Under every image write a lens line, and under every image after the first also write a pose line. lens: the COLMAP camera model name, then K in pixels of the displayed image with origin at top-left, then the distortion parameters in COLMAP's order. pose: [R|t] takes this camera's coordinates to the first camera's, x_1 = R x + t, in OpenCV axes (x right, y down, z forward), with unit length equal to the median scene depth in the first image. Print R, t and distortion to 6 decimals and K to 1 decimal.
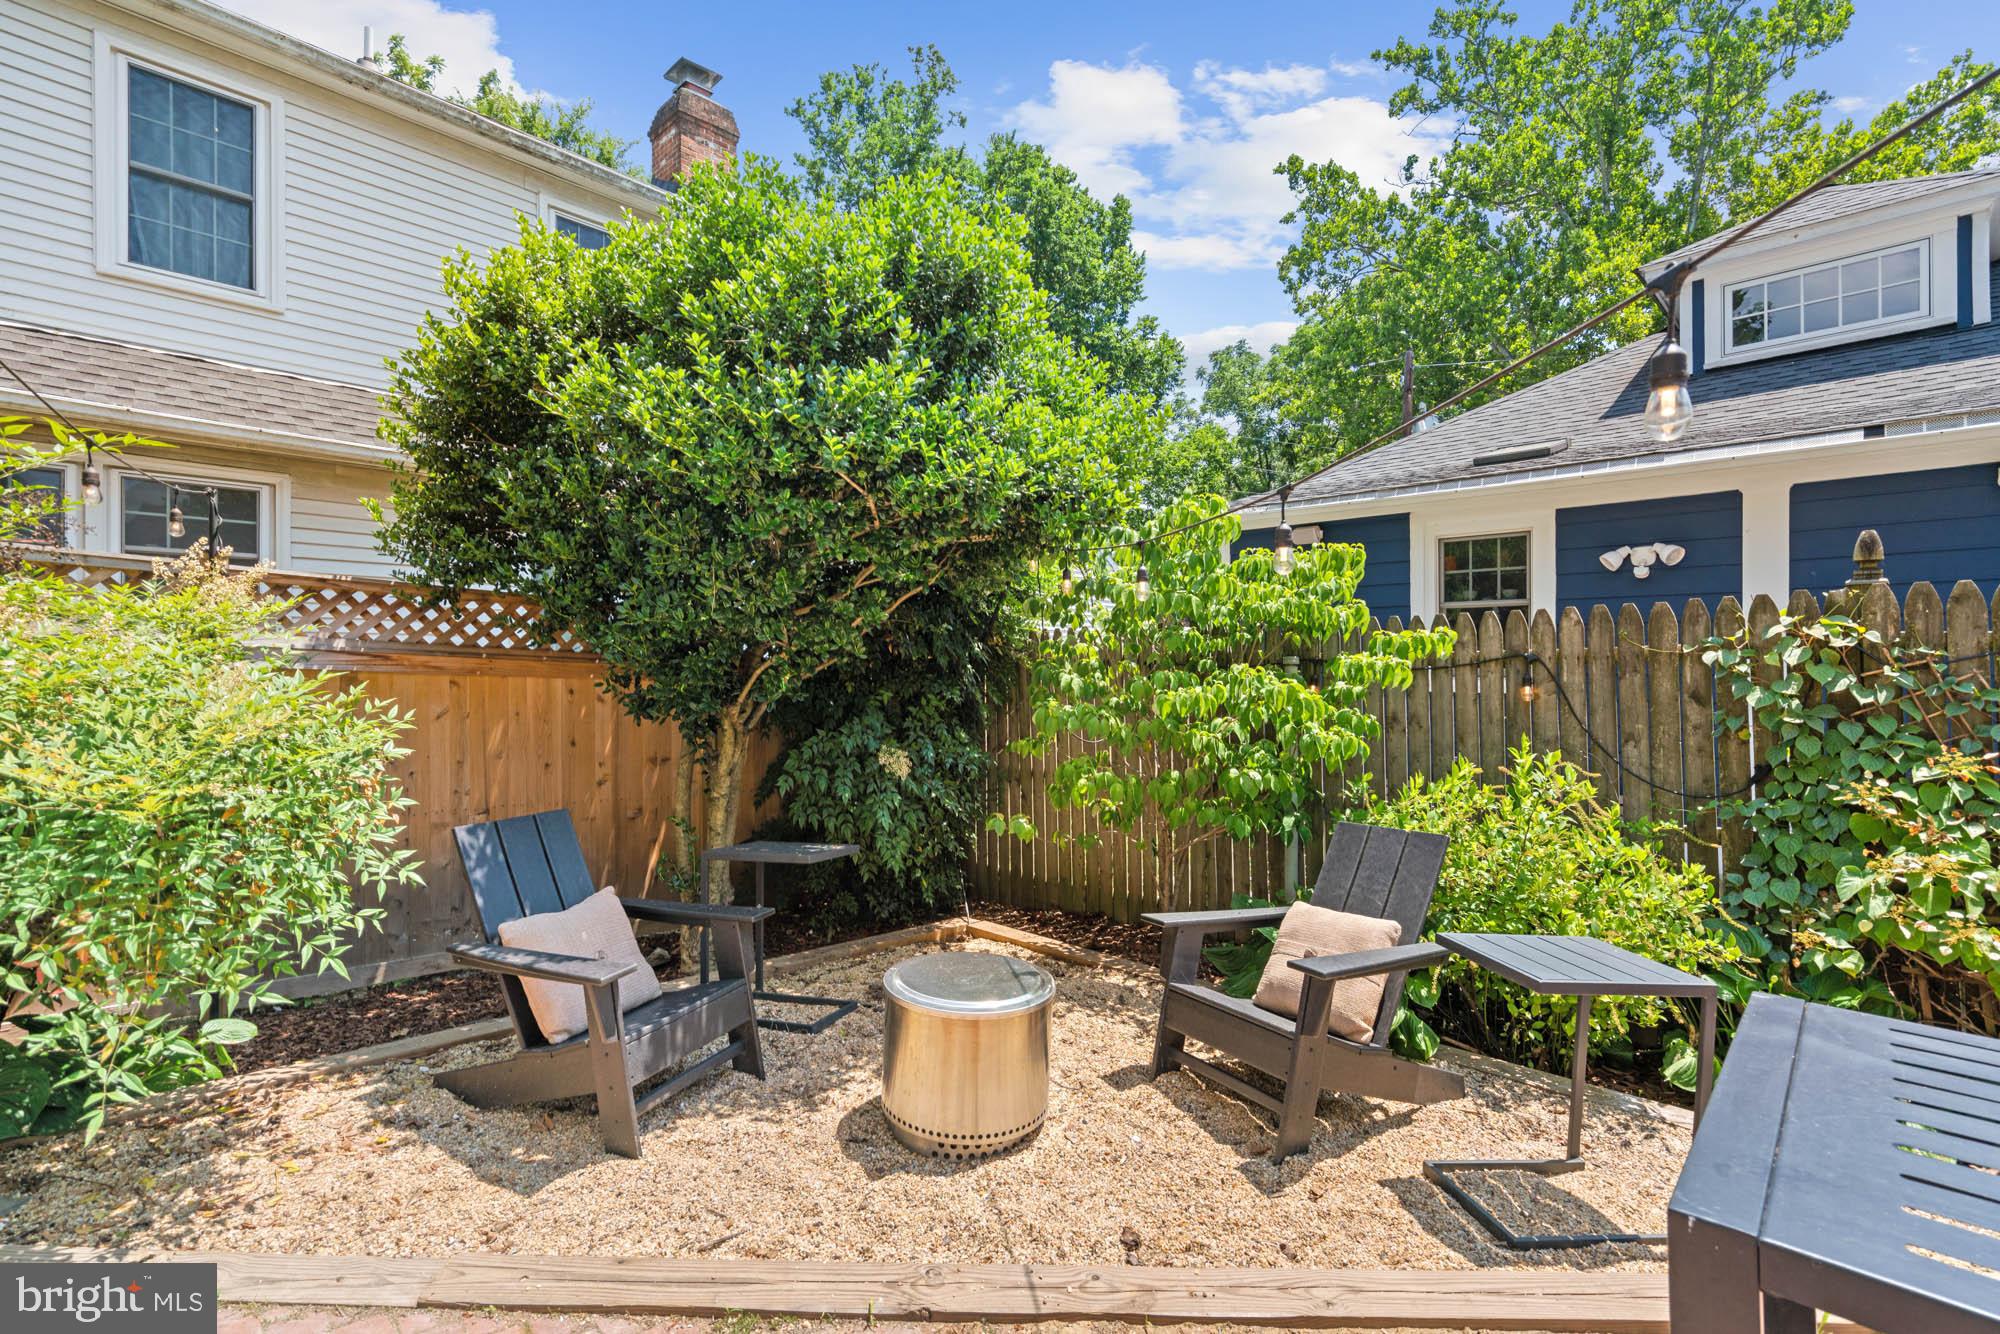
lens RADIAL K [[901.4, 0, 991.2], [0, 901.4, 660.3], [0, 0, 1]] dist [-0.009547, 0.002213]
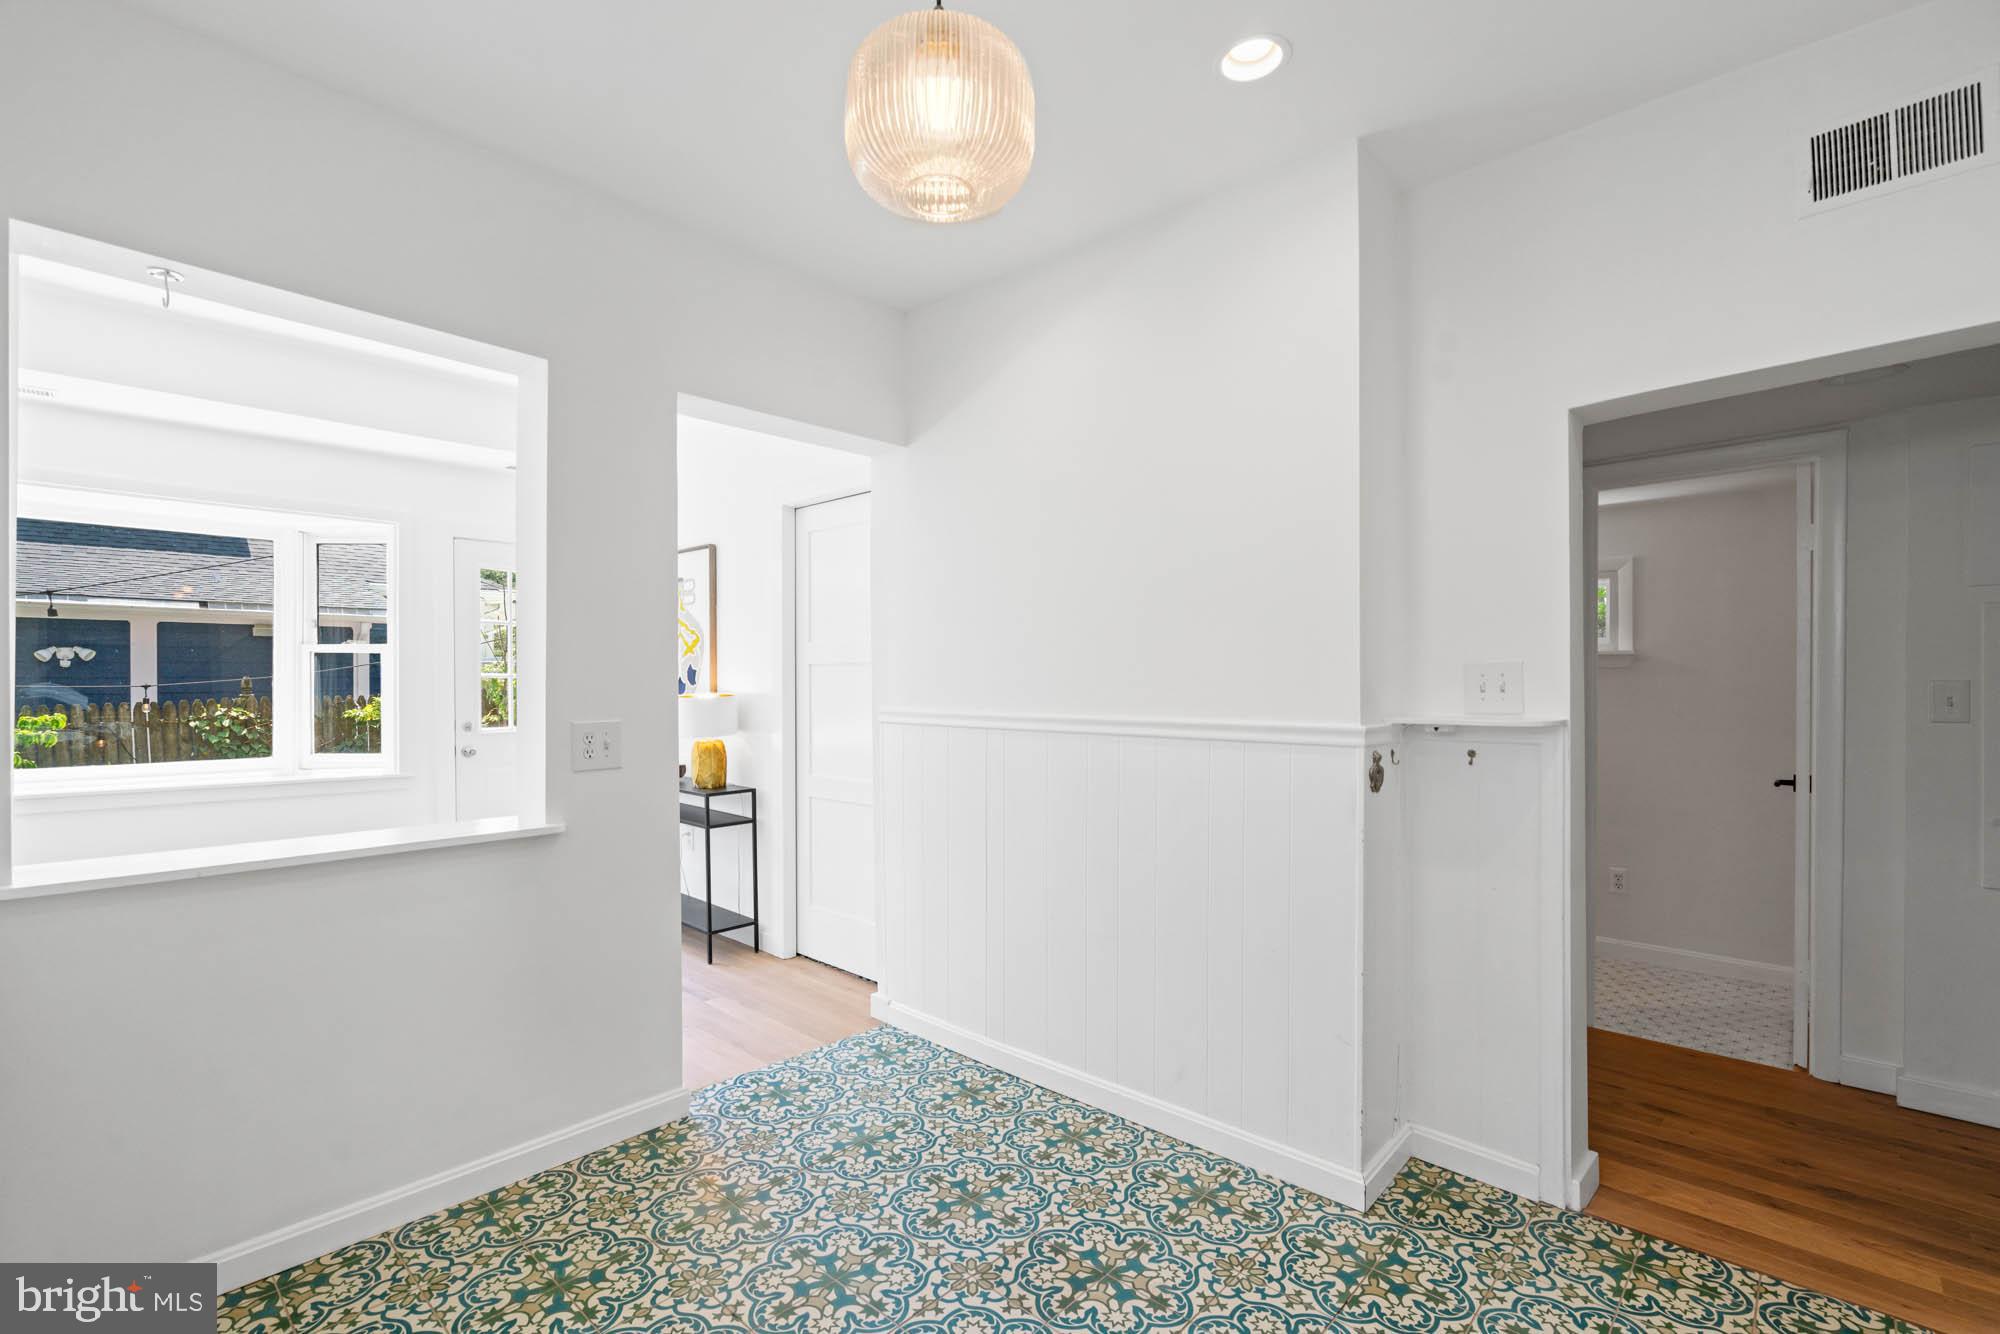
lens RADIAL K [[901.4, 0, 980.2], [0, 901.4, 673.9], [0, 0, 1]] dist [-0.009547, 0.002213]
pose [[-0.035260, 0.002025, 0.999376, -0.844901], [0.005040, 0.999986, -0.001848, -0.060342], [-0.999365, 0.004972, -0.035270, -0.531278]]
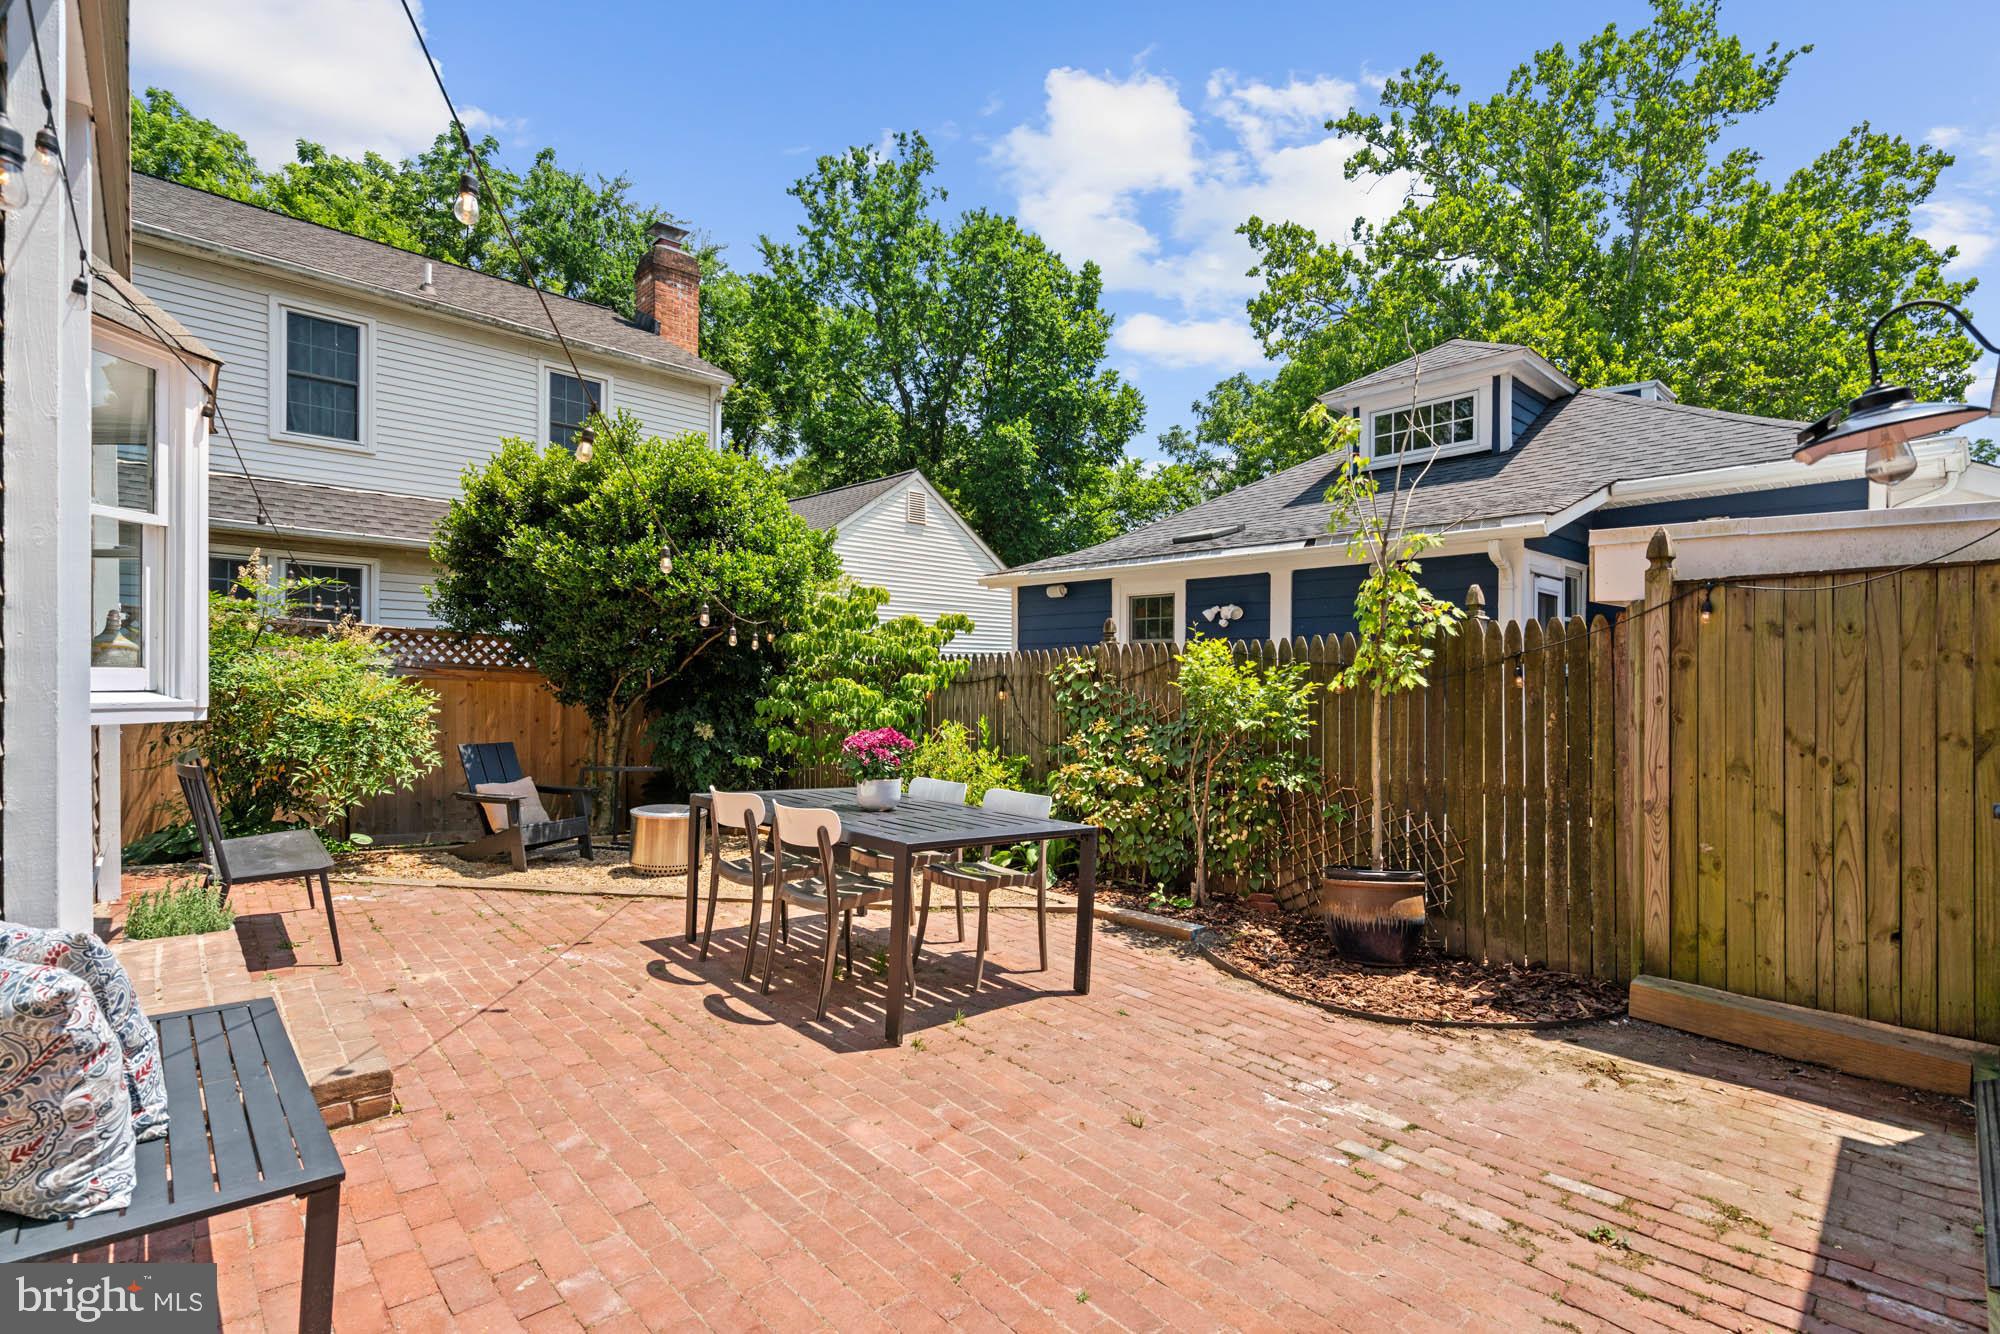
lens RADIAL K [[901.4, 0, 989.1], [0, 901.4, 684.6], [0, 0, 1]] dist [-0.009547, 0.002213]
pose [[0.998689, 0.011774, -0.049824, 0.355286], [-0.011361, 0.999899, 0.008570, -0.001265], [0.049920, -0.007992, 0.998721, -0.500254]]
